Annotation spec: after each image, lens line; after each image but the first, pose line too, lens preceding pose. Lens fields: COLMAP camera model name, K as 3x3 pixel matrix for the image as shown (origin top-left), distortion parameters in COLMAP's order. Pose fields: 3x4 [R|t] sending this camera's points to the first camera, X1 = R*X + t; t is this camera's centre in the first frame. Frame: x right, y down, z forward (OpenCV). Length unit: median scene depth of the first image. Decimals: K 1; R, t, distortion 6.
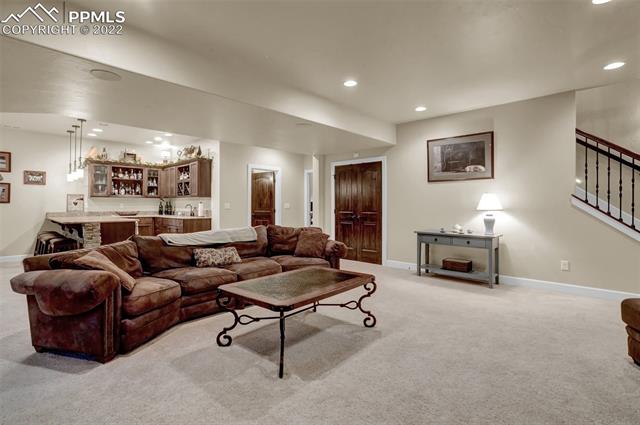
lens RADIAL K [[309.0, 0, 315.4], [0, 309.0, 208.0], [0, 0, 1]] dist [-0.034315, 0.020038]
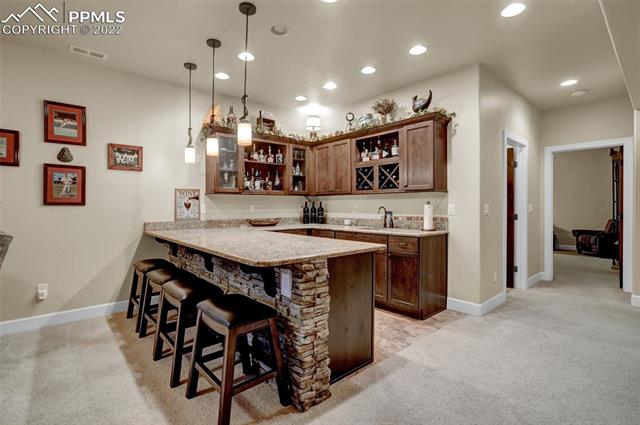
lens RADIAL K [[309.0, 0, 315.4], [0, 309.0, 208.0], [0, 0, 1]] dist [-0.034315, 0.020038]
pose [[0.996998, -0.003340, -0.077360, -0.501697], [0.003498, 0.999992, 0.001906, -0.010312], [0.077353, -0.002171, 0.997001, 0.451203]]
